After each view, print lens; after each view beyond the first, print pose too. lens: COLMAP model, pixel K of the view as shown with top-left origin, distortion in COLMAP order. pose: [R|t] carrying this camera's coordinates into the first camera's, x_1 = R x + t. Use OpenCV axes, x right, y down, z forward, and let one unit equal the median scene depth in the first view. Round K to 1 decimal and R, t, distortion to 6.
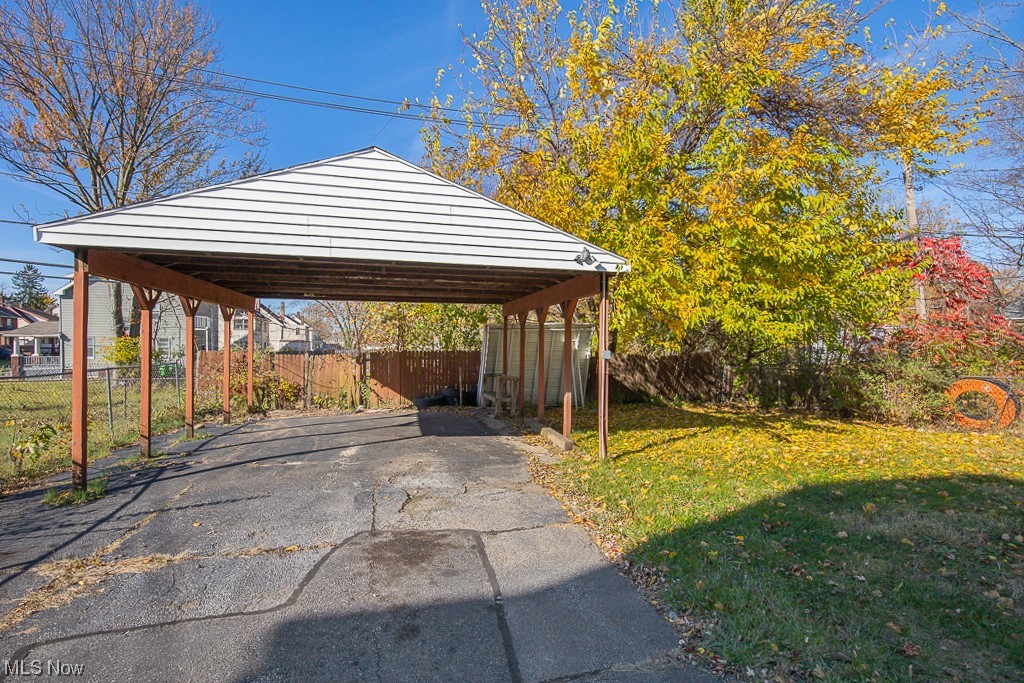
lens RADIAL K [[471.1, 0, 511.8], [0, 471.1, 343.9], [0, 0, 1]] dist [0.005445, 0.000895]
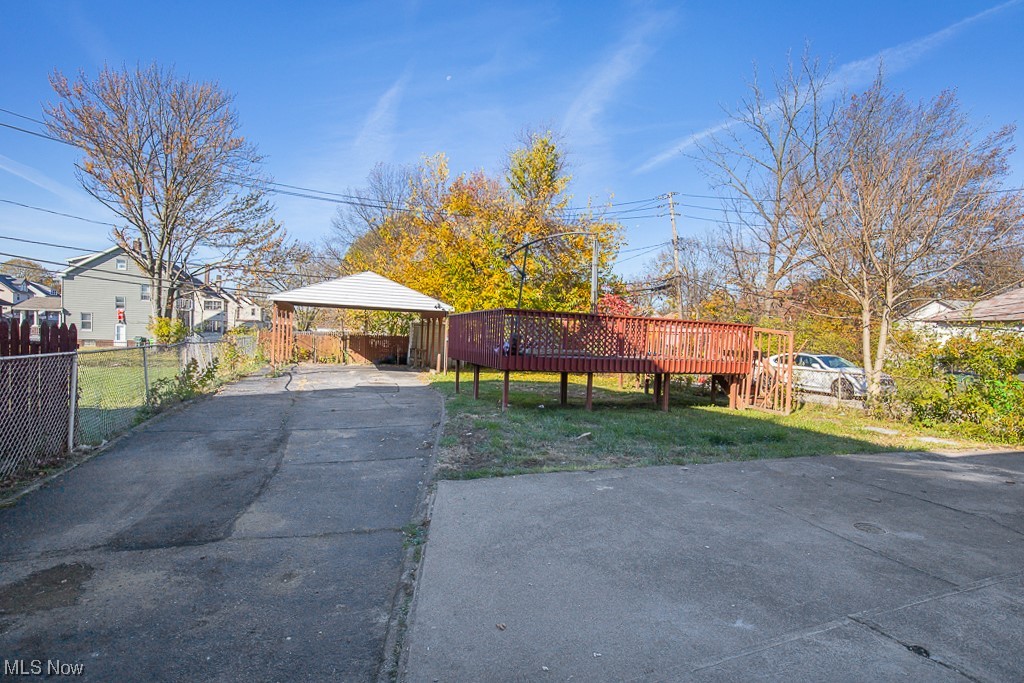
lens RADIAL K [[471.1, 0, 513.3], [0, 471.1, 343.1], [0, 0, 1]] dist [0.005445, 0.000895]
pose [[0.993155, 0.035143, 0.111388, 0.139305], [-0.037868, 0.999031, 0.022449, -0.015791], [-0.110491, -0.026513, 0.993523, -0.929371]]
